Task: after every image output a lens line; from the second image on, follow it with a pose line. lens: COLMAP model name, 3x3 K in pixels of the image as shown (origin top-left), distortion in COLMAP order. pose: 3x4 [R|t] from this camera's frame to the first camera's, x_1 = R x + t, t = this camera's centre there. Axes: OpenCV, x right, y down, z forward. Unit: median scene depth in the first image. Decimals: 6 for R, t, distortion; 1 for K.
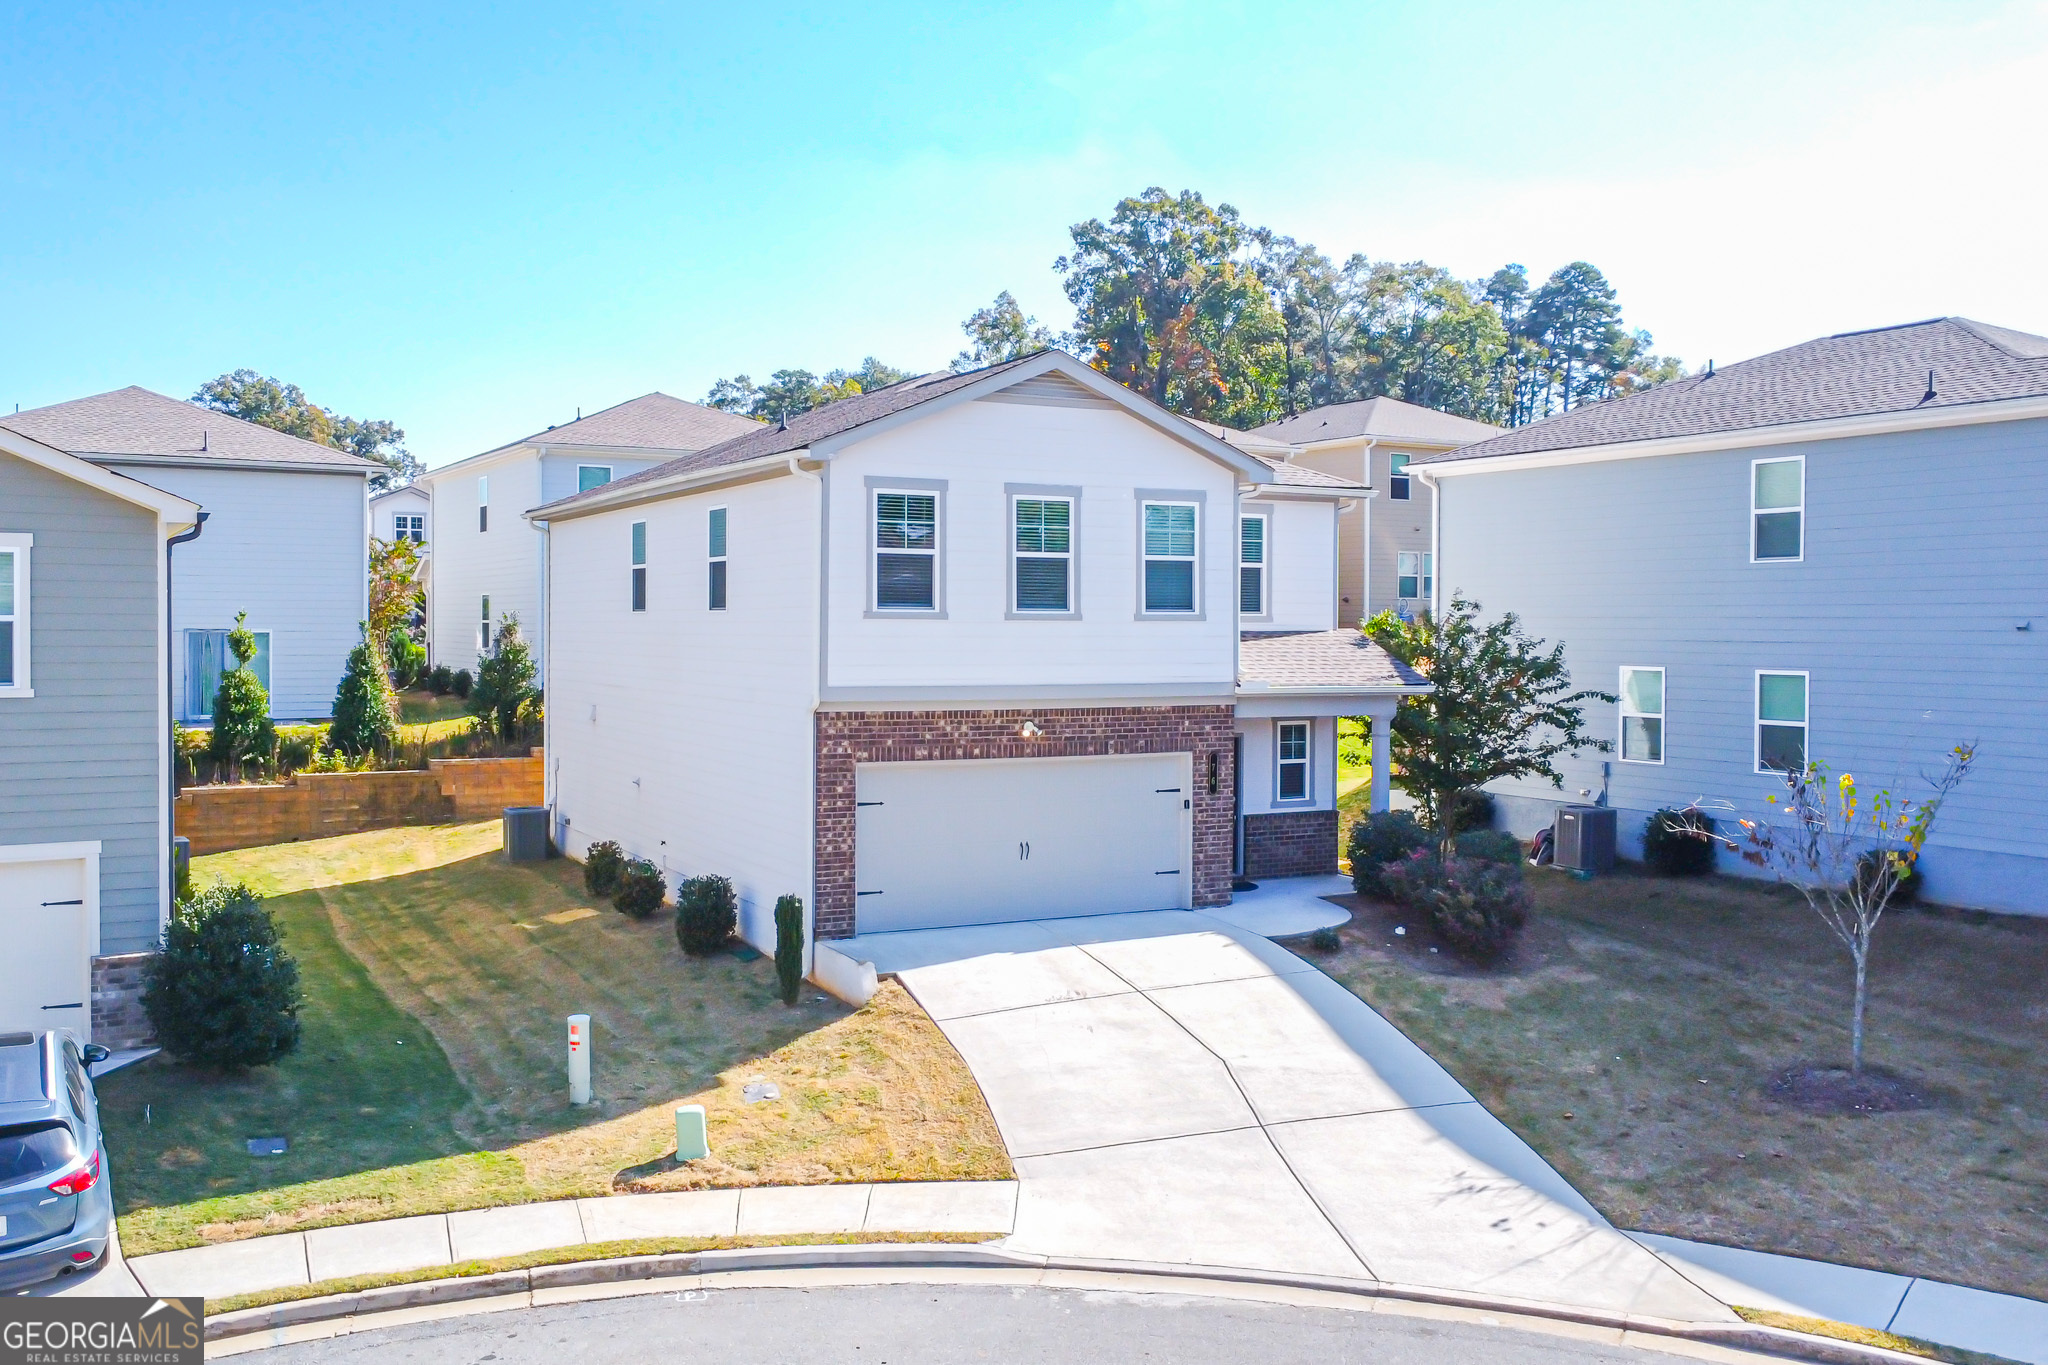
lens RADIAL K [[1891.8, 0, 1027.7], [0, 1891.8, 686.5], [0, 0, 1]] dist [-0.000119, 0.000000]
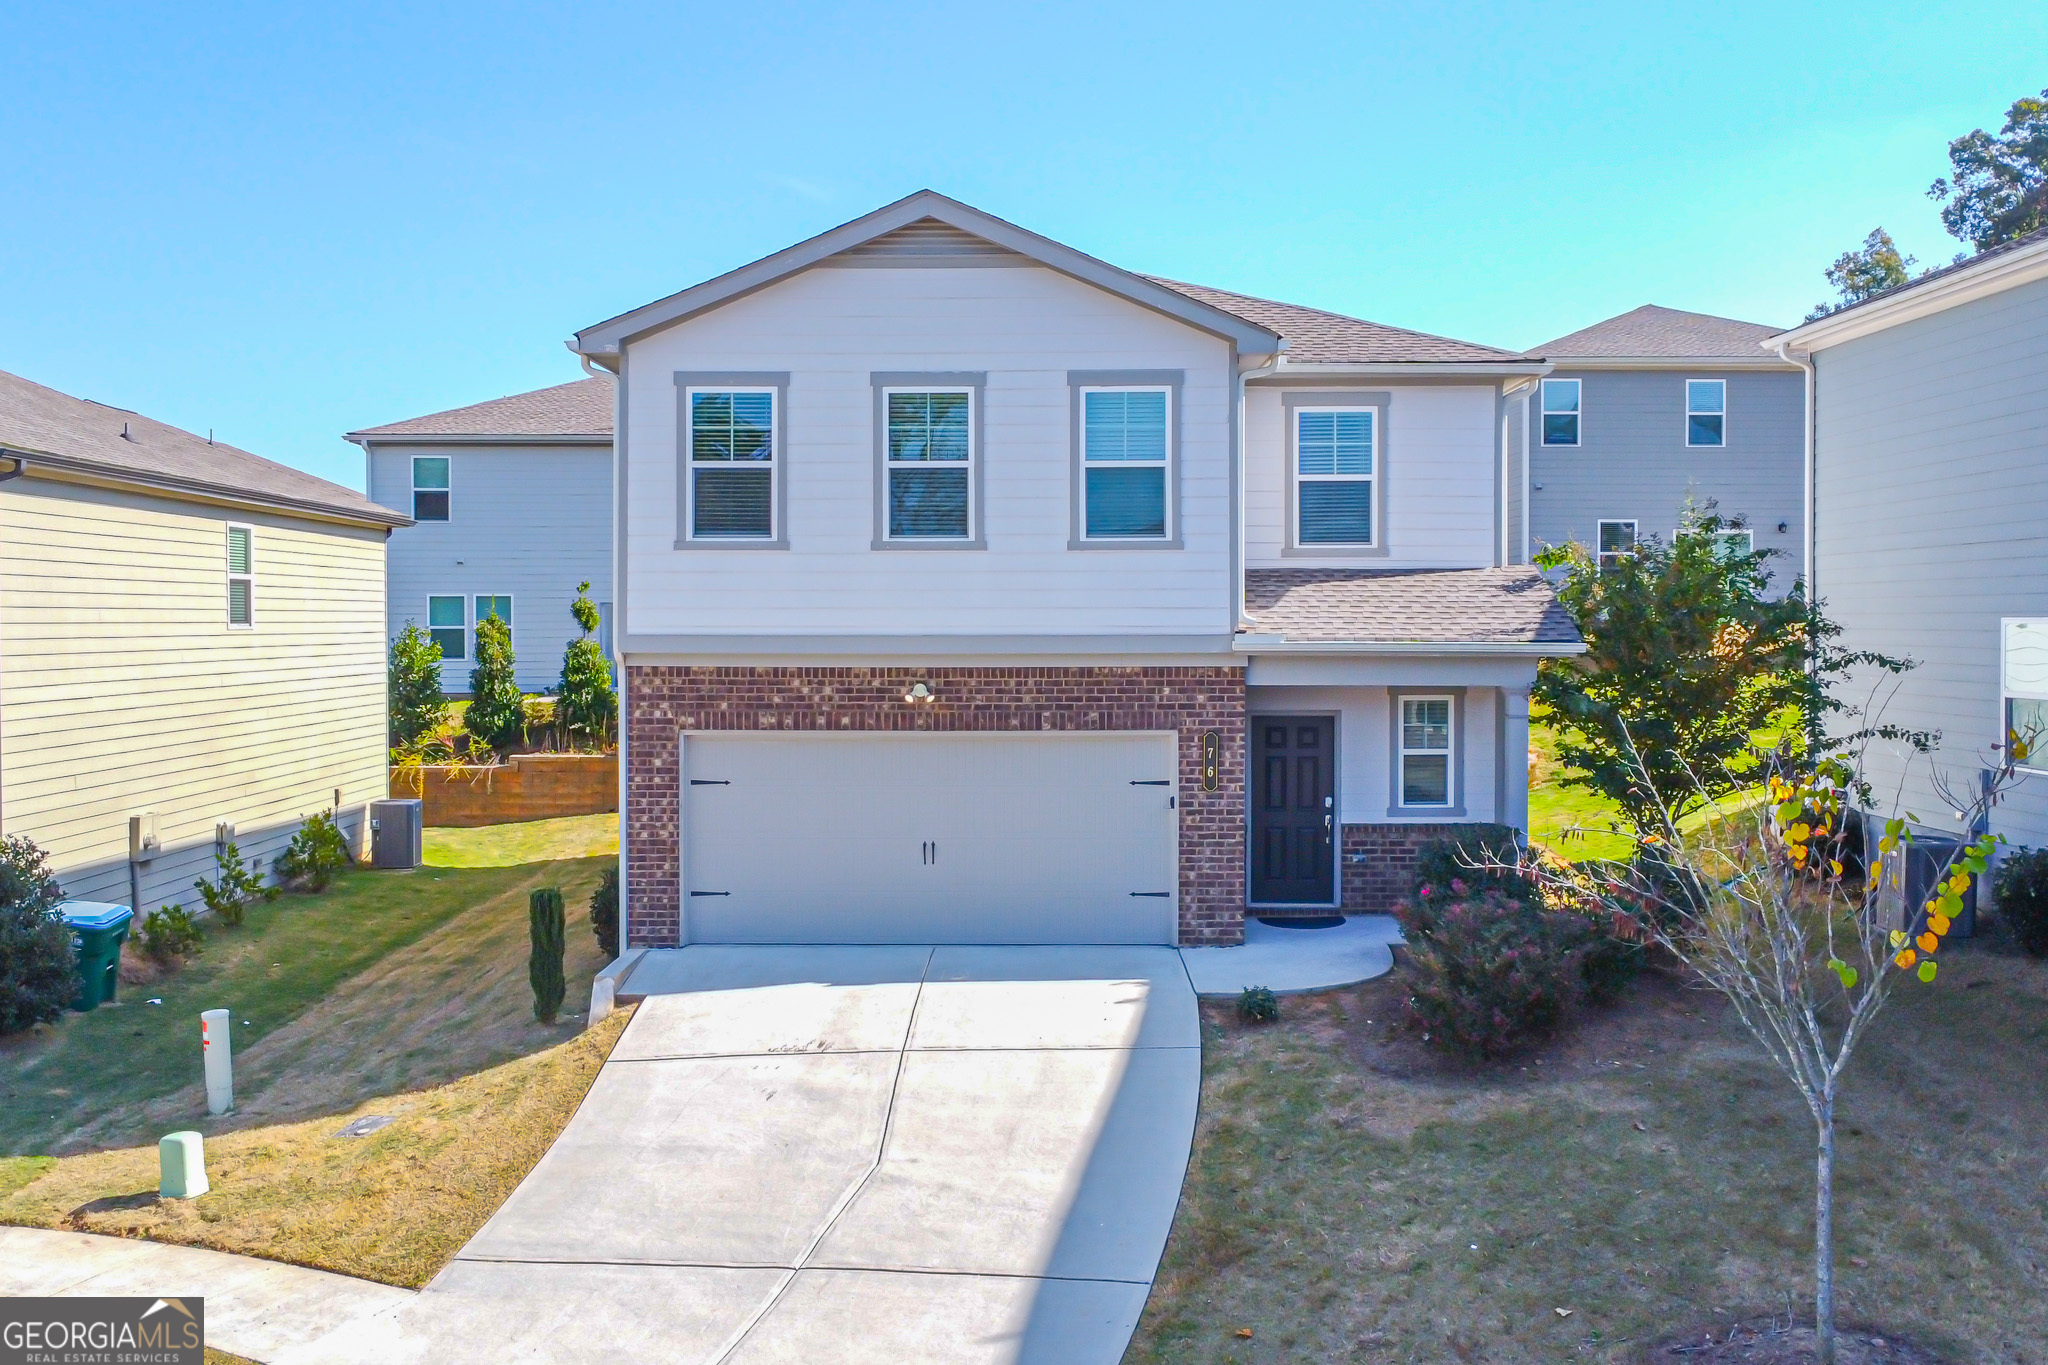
lens RADIAL K [[1891.8, 0, 1022.8], [0, 1891.8, 669.4], [0, 0, 1]] dist [-0.000119, 0.000000]
pose [[0.872890, 0.005860, -0.487882, 0.416417], [-0.011310, 0.999902, -0.008225, 0.018863], [0.487786, 0.012697, 0.872871, 0.358292]]
